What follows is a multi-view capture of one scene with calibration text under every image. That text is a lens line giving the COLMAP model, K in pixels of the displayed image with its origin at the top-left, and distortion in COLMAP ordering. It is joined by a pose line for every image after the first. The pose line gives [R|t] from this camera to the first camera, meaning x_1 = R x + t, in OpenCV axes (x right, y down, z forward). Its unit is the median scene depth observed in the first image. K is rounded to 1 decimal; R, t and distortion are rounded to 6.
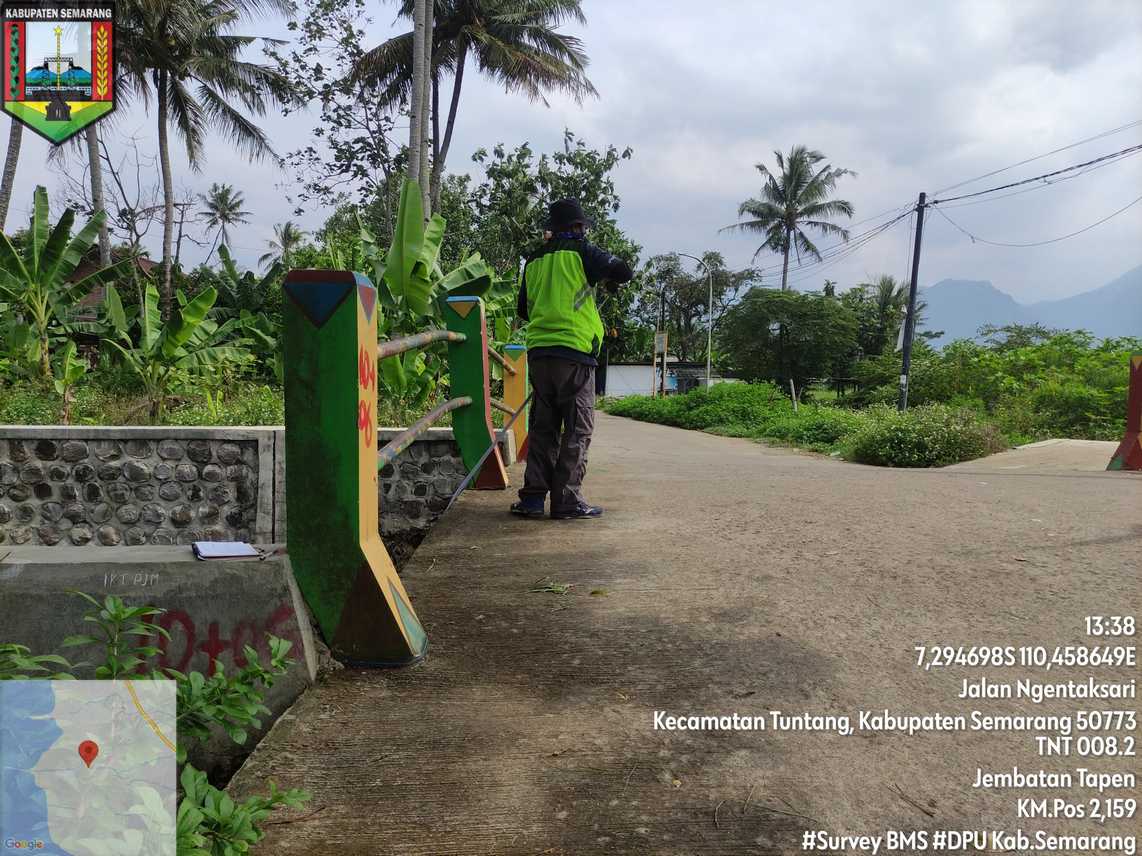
lens RADIAL K [[844.3, 0, 566.1], [0, 844.3, 425.9], [0, 0, 1]] dist [0.051096, -0.048151]
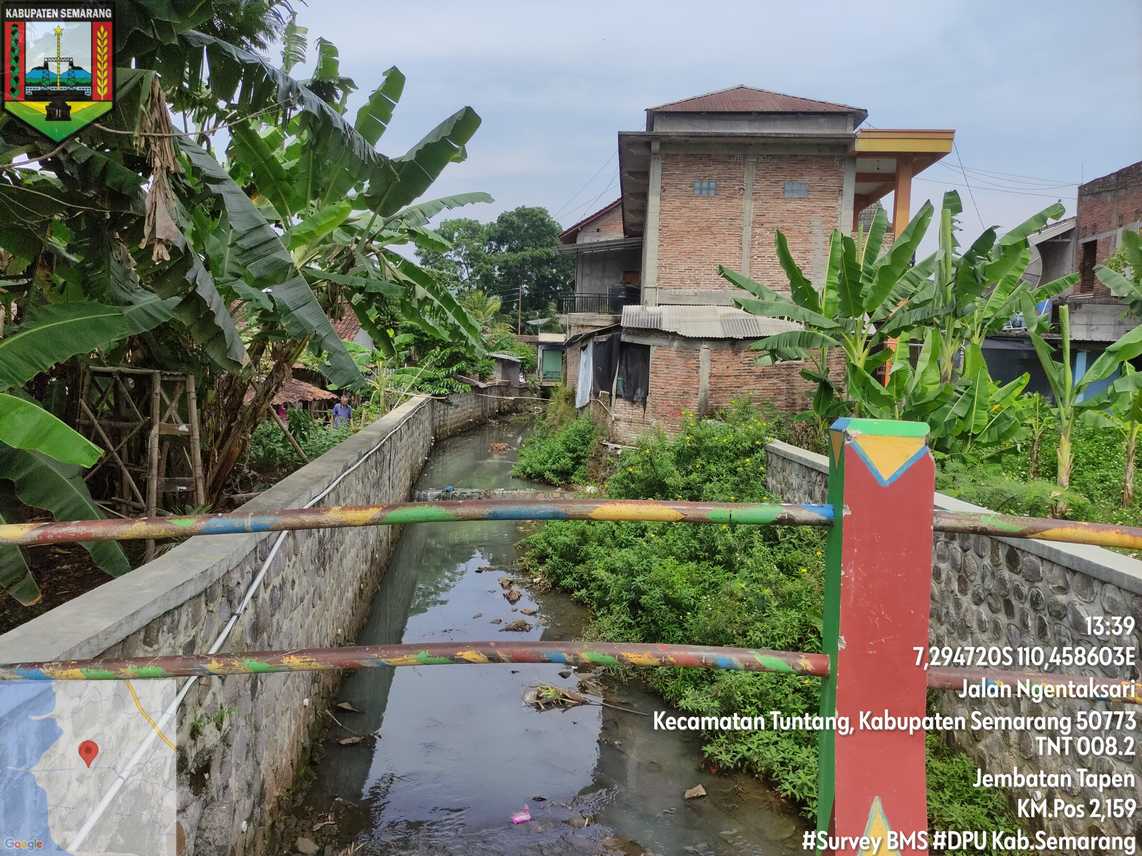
lens RADIAL K [[844.3, 0, 572.2], [0, 844.3, 424.2], [0, 0, 1]] dist [0.051096, -0.048151]
pose [[-0.028274, 0.063085, -0.997608, 0.097271], [-0.099334, 0.992889, 0.065602, -0.053874], [0.994652, 0.100952, -0.021807, 0.289422]]
